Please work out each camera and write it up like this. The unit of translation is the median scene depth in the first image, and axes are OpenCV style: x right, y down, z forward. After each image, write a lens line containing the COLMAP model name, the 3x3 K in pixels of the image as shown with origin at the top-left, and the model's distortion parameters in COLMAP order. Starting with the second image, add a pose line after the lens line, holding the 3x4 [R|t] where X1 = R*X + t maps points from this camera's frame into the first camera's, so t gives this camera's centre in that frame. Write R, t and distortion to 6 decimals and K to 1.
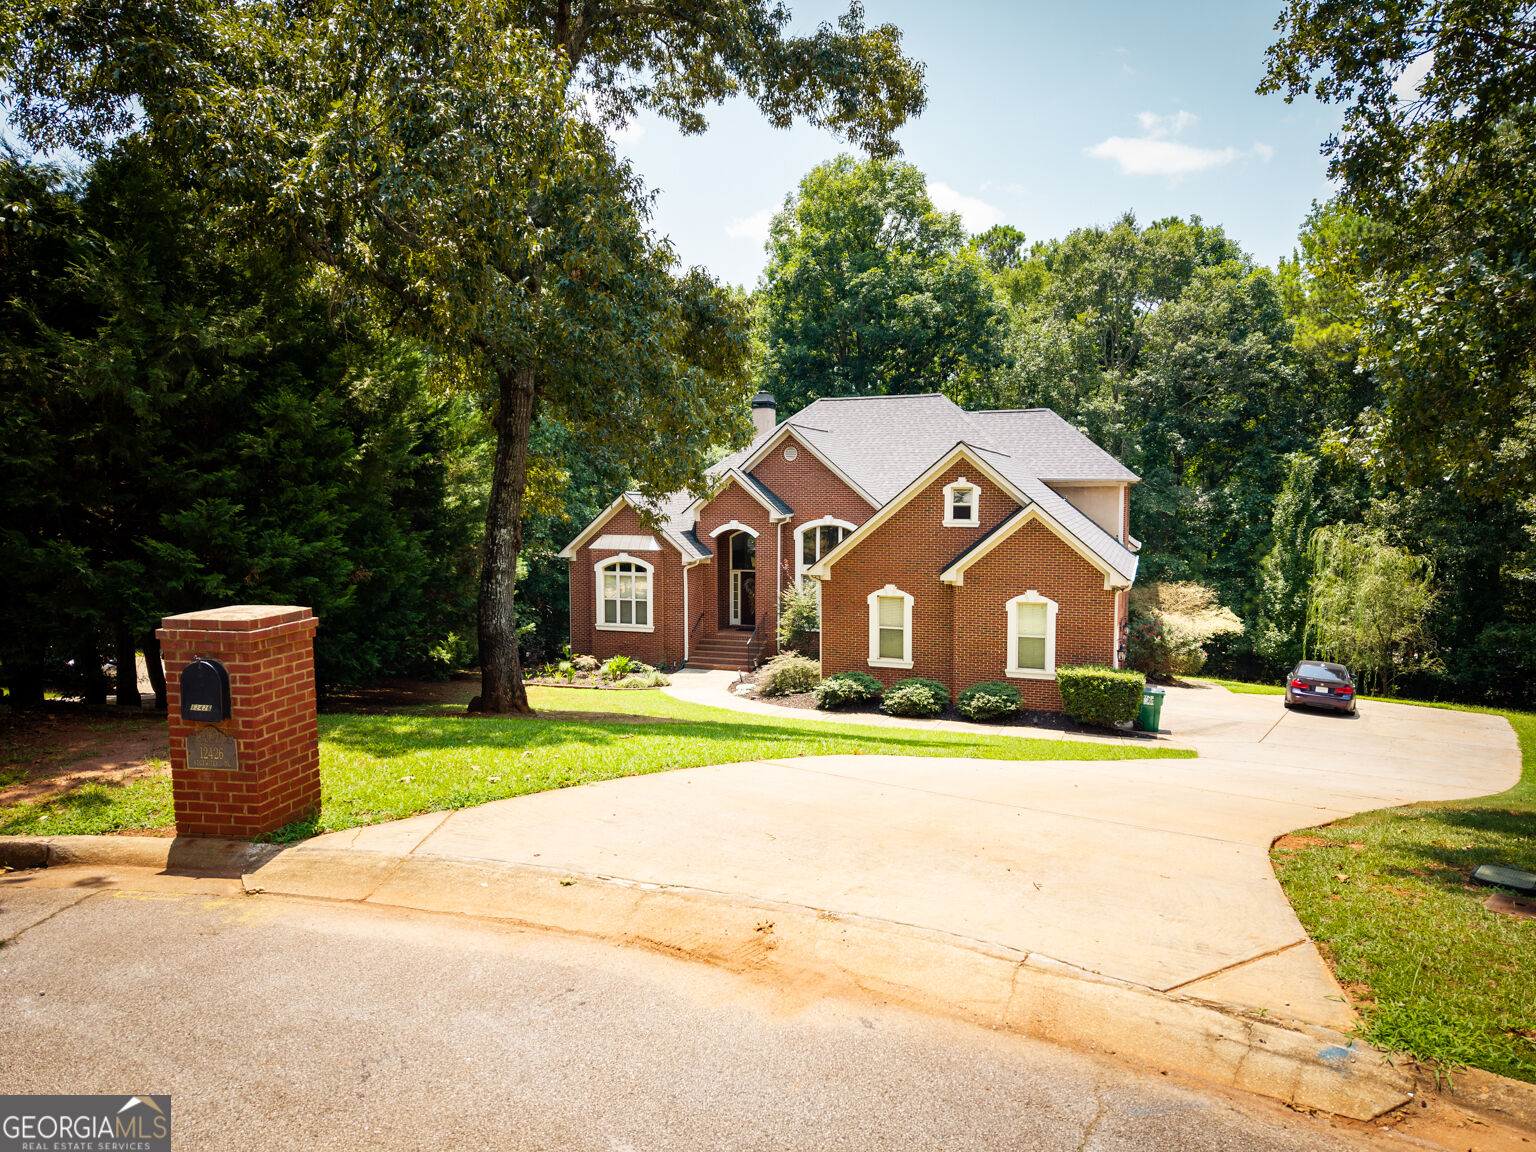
lens RADIAL K [[1039.2, 0, 785.0], [0, 1039.2, 584.4], [0, 0, 1]] dist [0.072265, -0.179933]
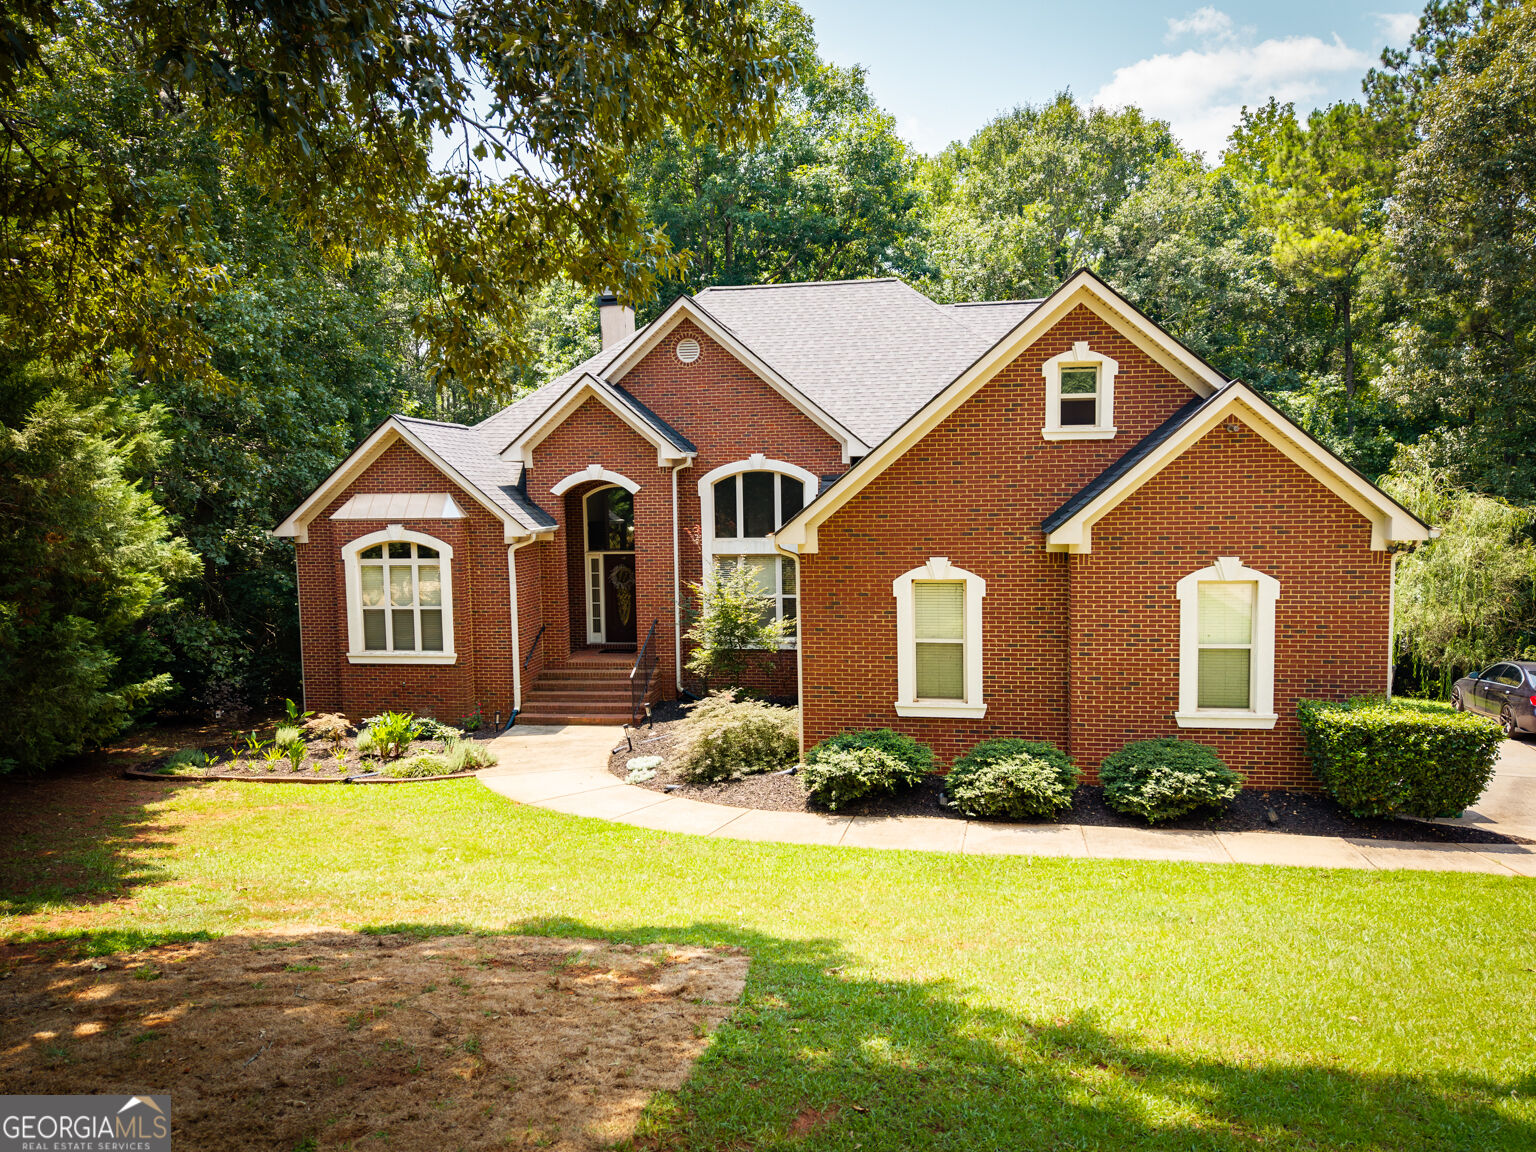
lens RADIAL K [[1039.2, 0, 785.0], [0, 1039.2, 584.4], [0, 0, 1]] dist [0.072265, -0.179933]
pose [[0.980729, -0.033804, 0.192426, -0.059796], [0.034219, 0.999414, 0.001166, 0.008478], [-0.192352, 0.005441, 0.981311, 0.414393]]
